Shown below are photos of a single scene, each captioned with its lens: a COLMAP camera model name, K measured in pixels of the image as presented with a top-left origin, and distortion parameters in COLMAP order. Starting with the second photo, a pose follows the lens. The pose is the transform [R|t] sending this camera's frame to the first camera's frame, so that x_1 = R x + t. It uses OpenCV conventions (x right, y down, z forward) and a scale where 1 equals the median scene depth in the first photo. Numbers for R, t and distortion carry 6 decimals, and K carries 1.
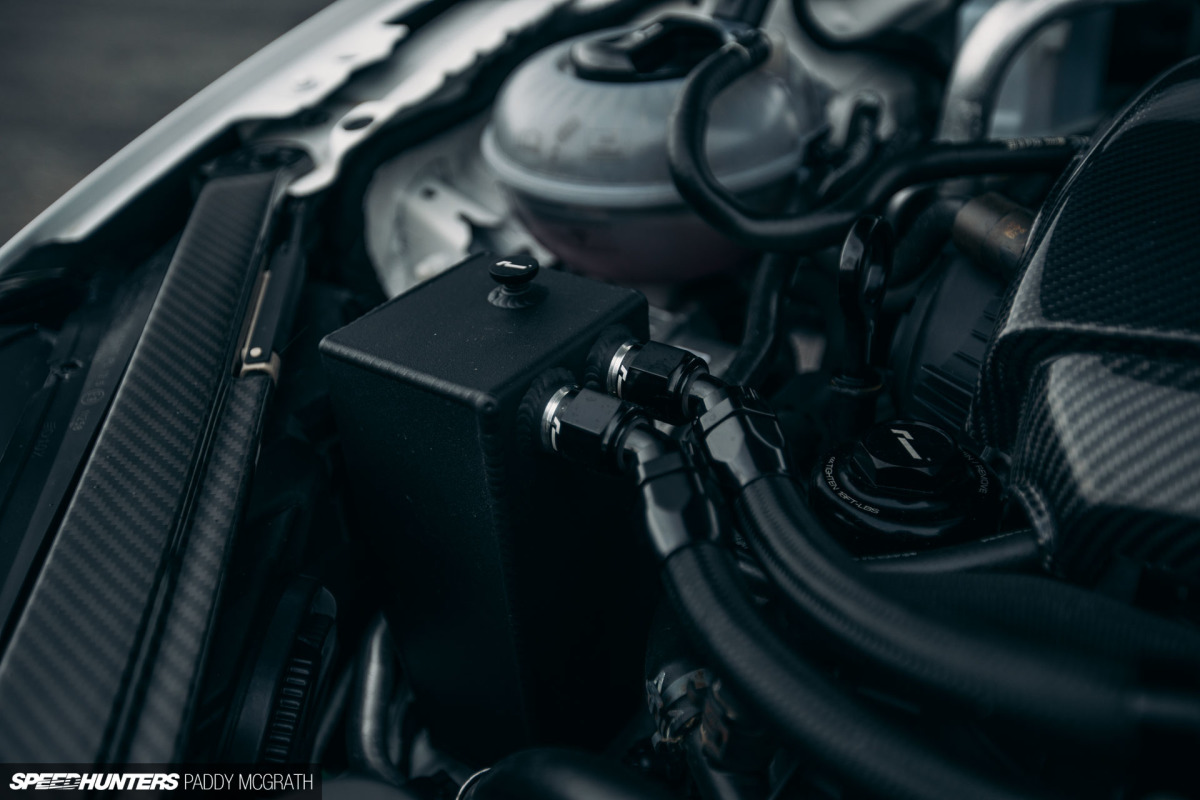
lens RADIAL K [[1095.1, 0, 600.0], [0, 1095.1, 400.0], [0, 0, 1]] dist [-0.058496, 0.148601]
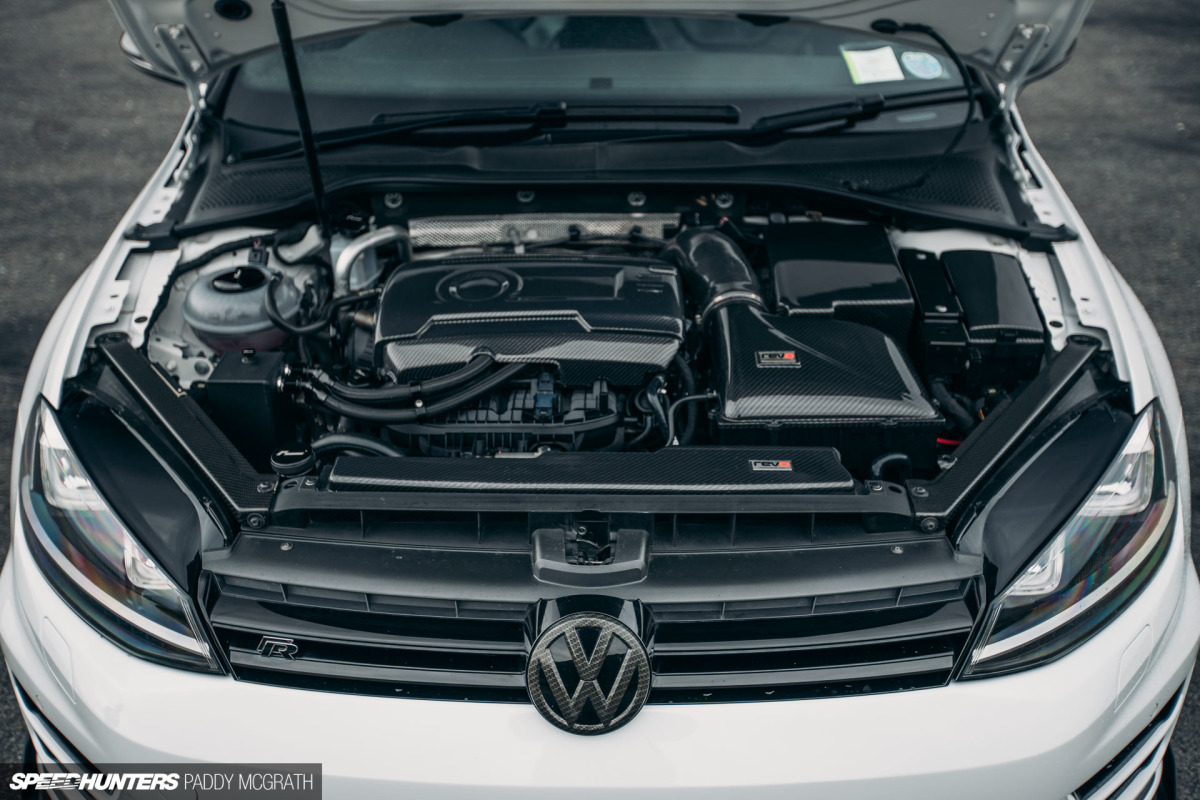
lens RADIAL K [[1095.1, 0, 600.0], [0, 1095.1, 400.0], [0, 0, 1]] dist [-0.058496, 0.148601]
pose [[0.805916, -0.221208, 0.549150, -1.529888], [0.251221, 0.967699, 0.021123, 0.331908], [-0.536085, 0.120935, 0.835457, -3.508955]]
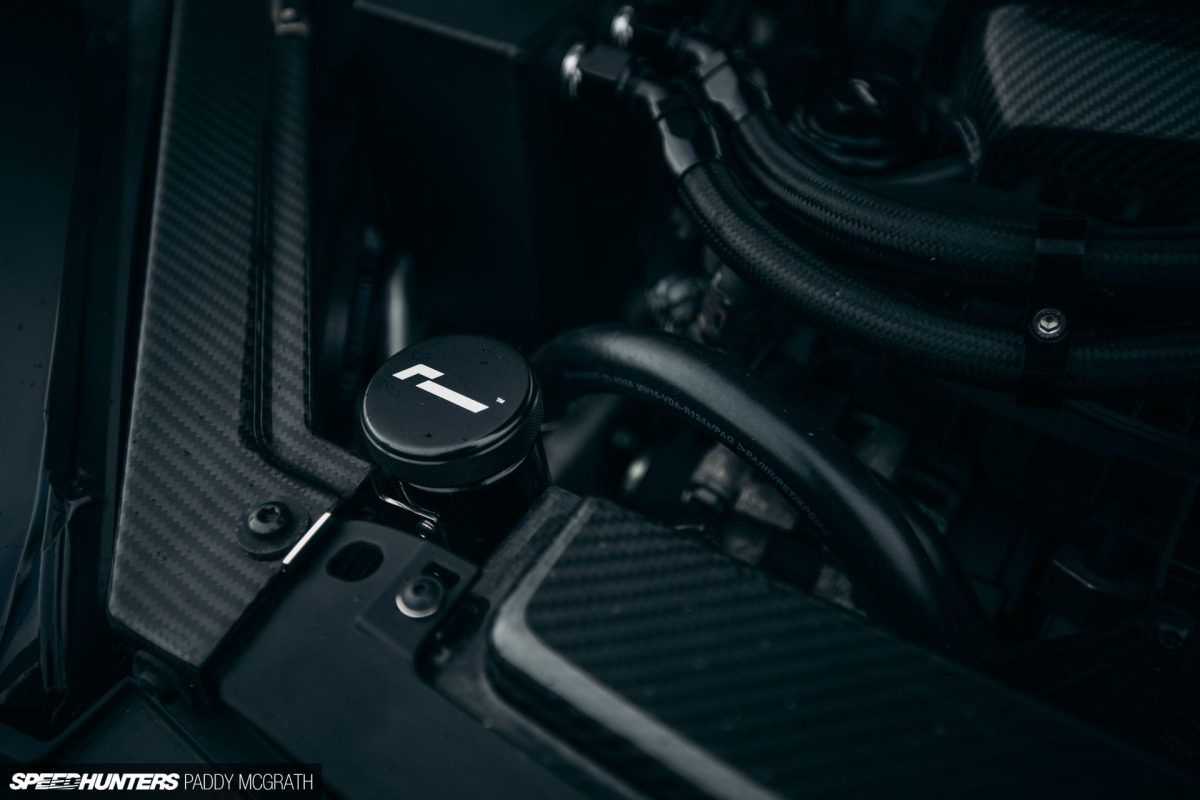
lens RADIAL K [[1115.3, 0, 602.5], [0, 1115.3, 417.6], [0, 0, 1]] dist [-0.041444, 0.157732]
pose [[0.995469, -0.028017, 0.090862, -0.146483], [0.003388, 0.965448, 0.260573, 0.075005], [-0.095023, -0.259085, 0.961169, -0.280874]]
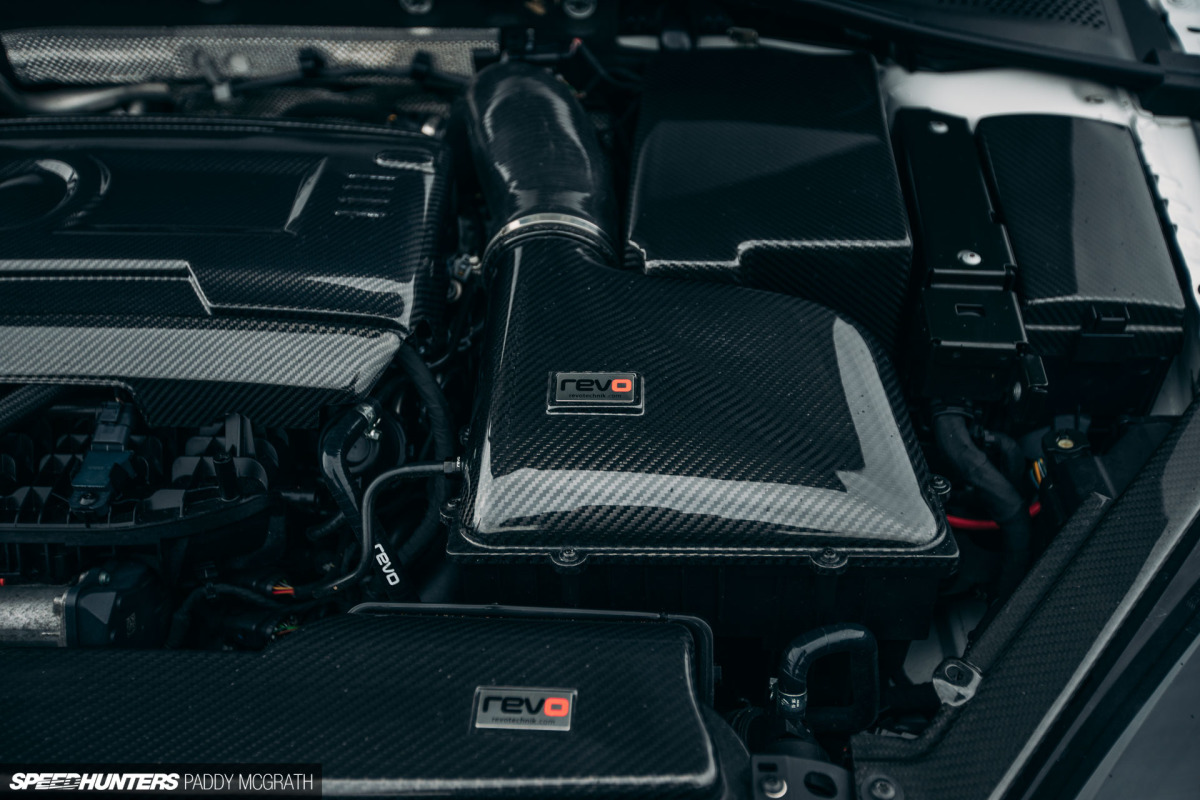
lens RADIAL K [[1081.2, 0, 600.0], [0, 1081.2, 400.0], [0, 0, 1]] dist [-0.003951, 0.080223]
pose [[0.817572, -0.313028, 0.483311, 0.654434], [0.241527, 0.948352, 0.205654, 0.041184], [-0.522724, -0.051404, 0.850951, -1.838384]]
